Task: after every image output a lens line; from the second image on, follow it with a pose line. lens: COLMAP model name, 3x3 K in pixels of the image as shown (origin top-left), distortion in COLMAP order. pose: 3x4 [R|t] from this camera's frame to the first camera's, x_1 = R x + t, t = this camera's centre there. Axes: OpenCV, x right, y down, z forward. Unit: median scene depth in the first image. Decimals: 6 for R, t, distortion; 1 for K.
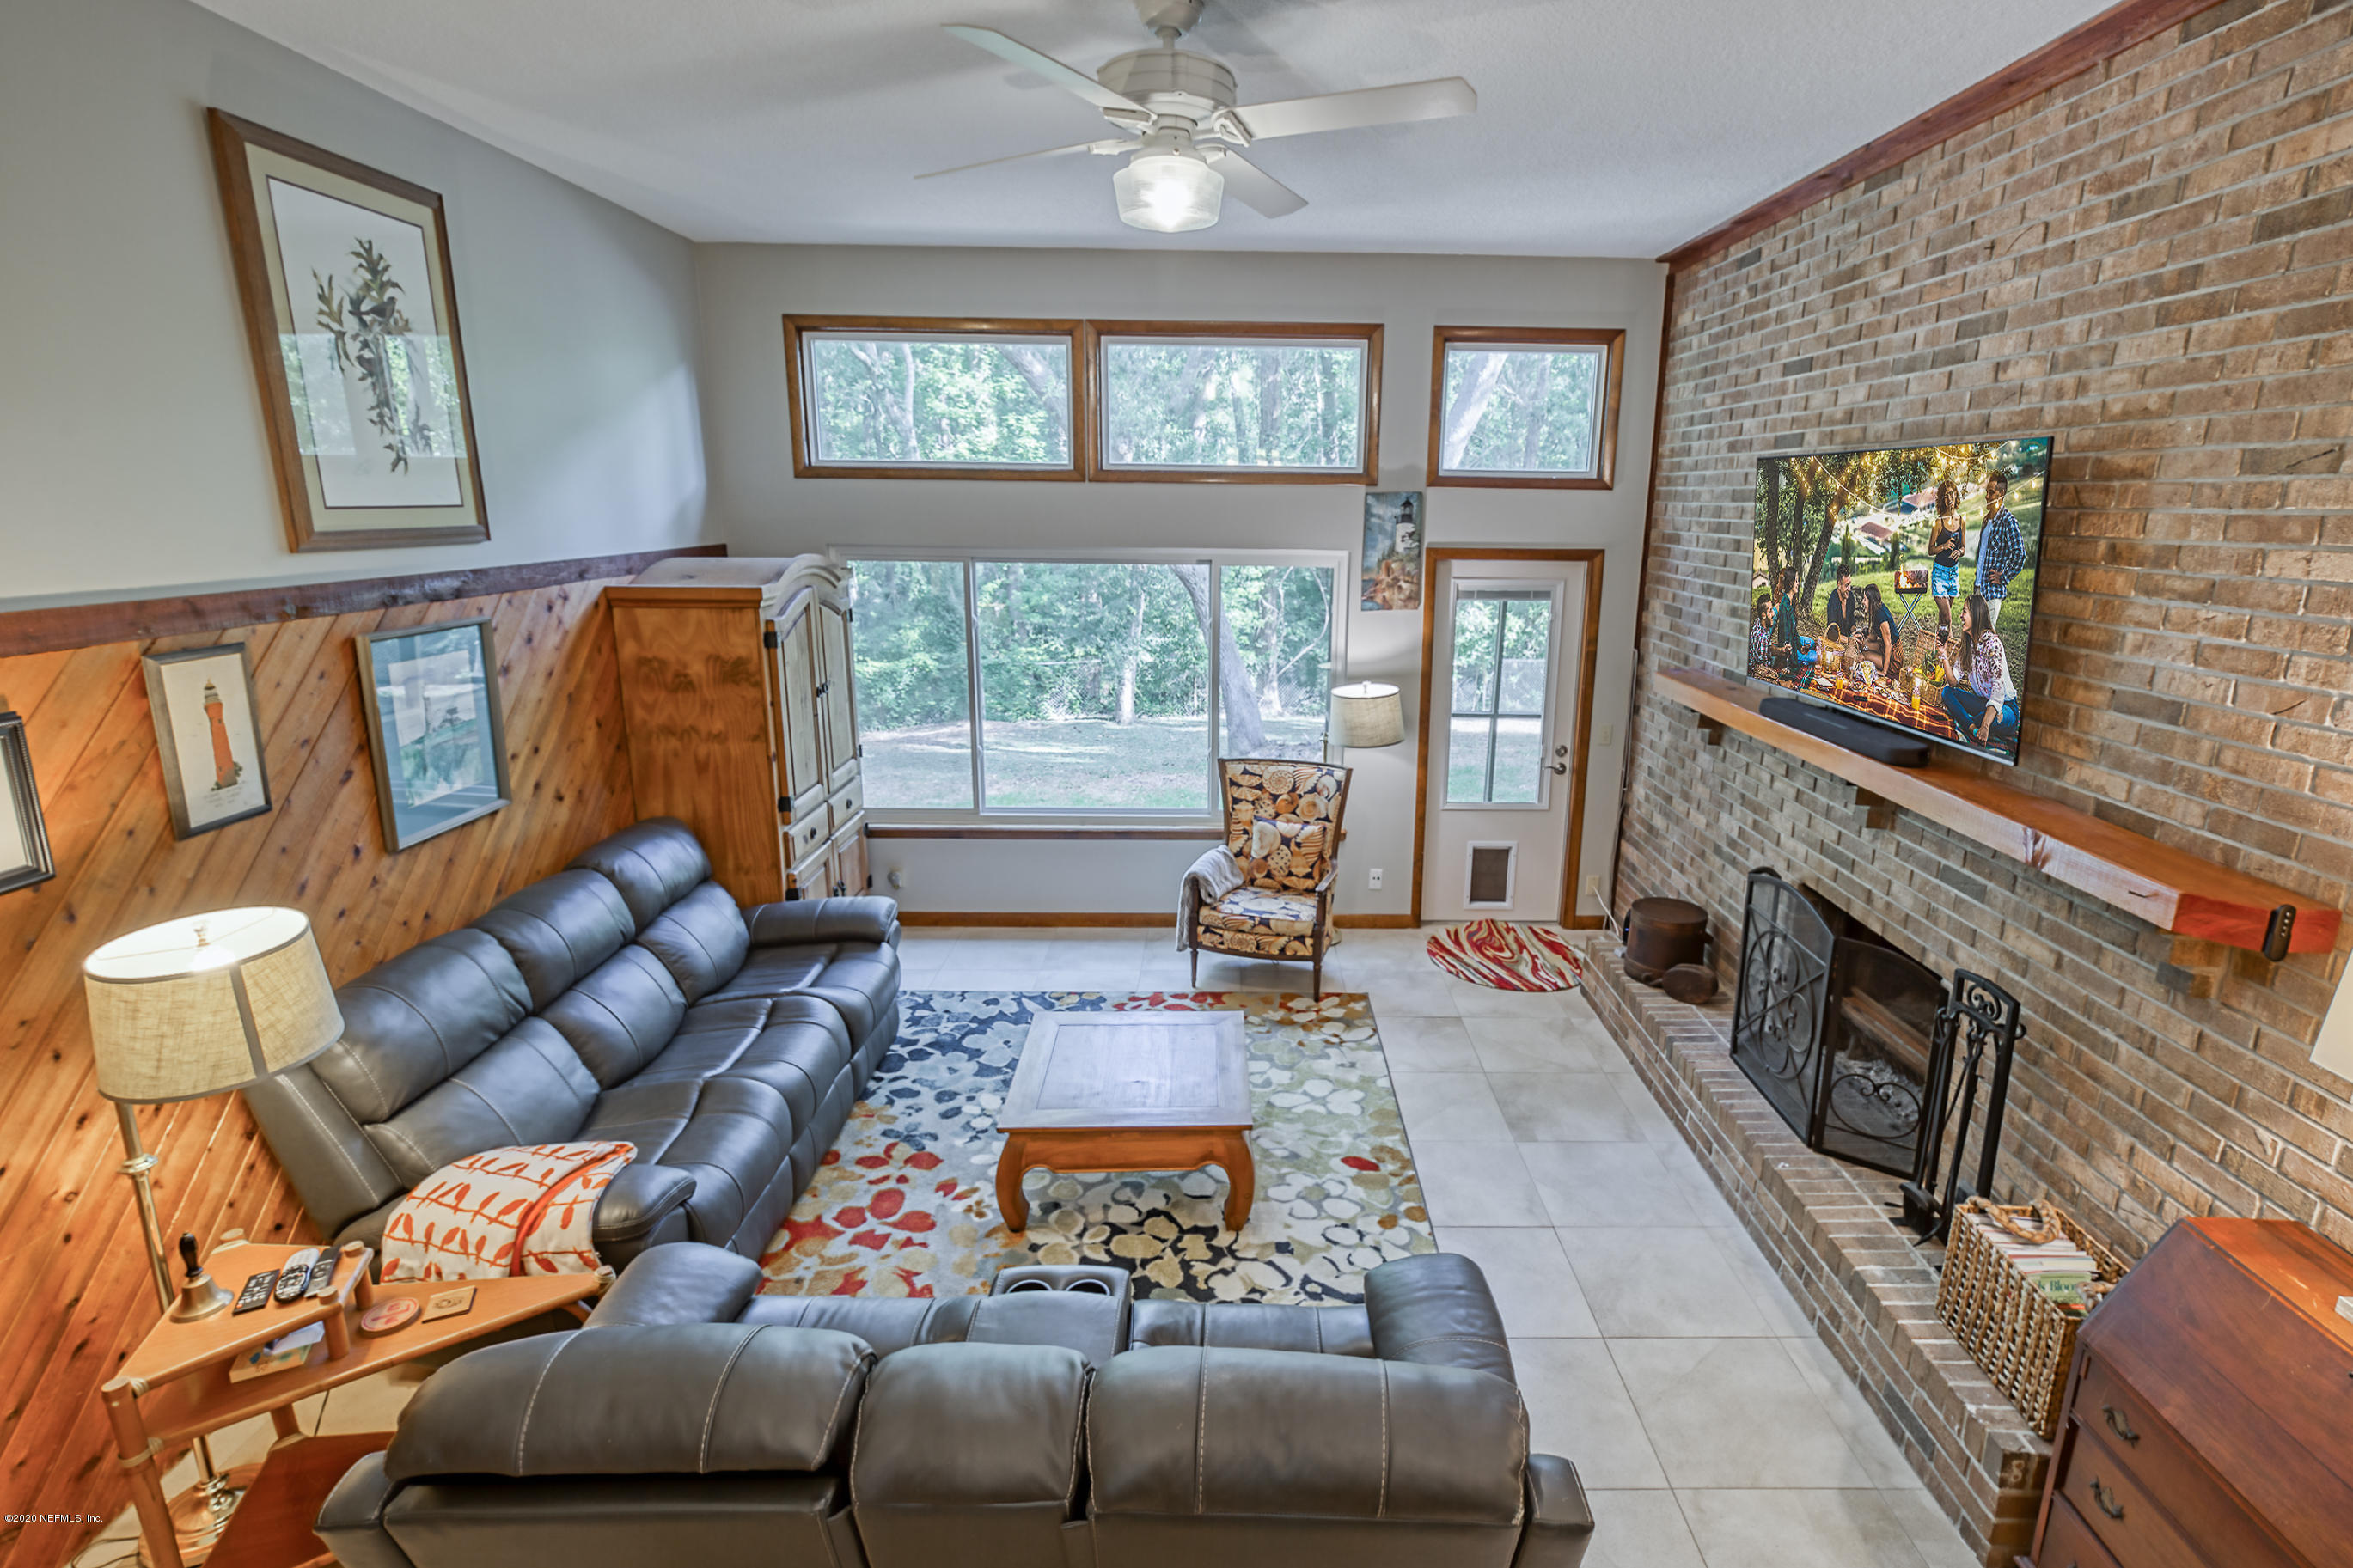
lens RADIAL K [[1052.8, 0, 1220.3], [0, 1052.8, 738.9], [0, 0, 1]] dist [-0.004997, 0.002579]
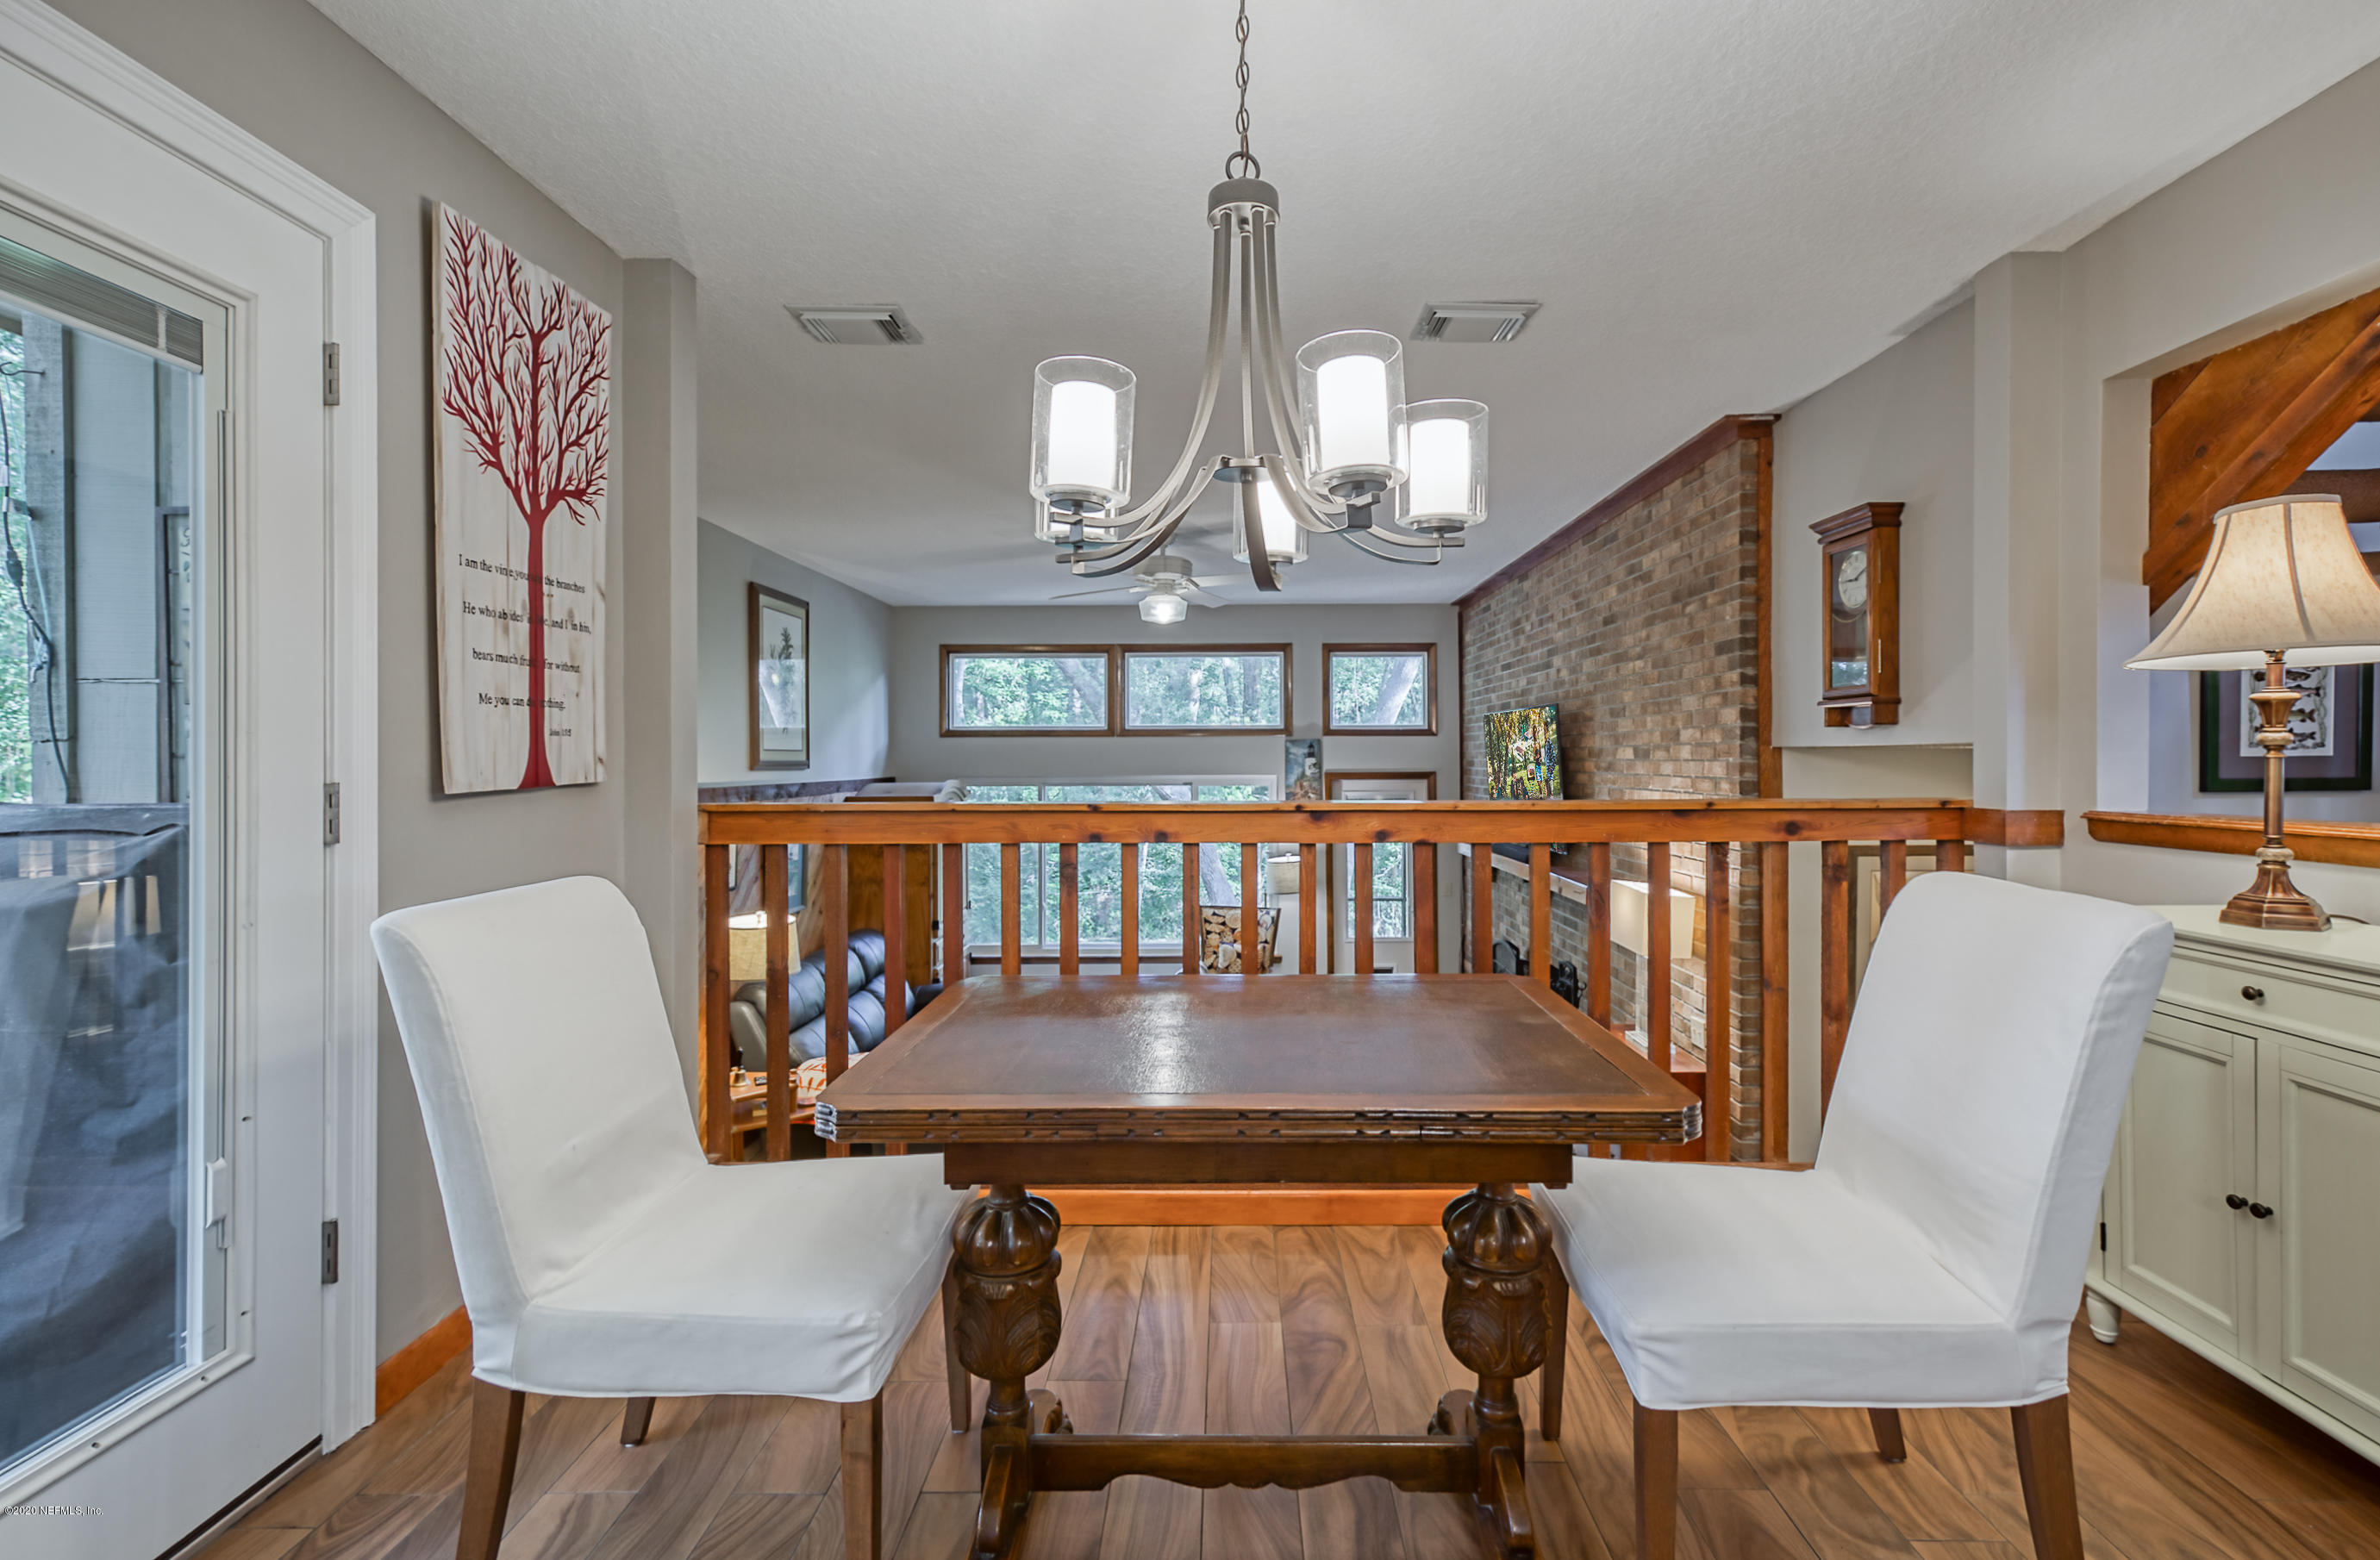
lens RADIAL K [[1054.9, 0, 1228.0], [0, 1054.9, 755.5], [0, 0, 1]] dist [0.000387, 0.002313]
pose [[0.999852, -0.016959, 0.002869, 0.051137], [0.017165, 0.973308, -0.228860, 0.193756], [0.001089, 0.228875, 0.973455, -0.702716]]
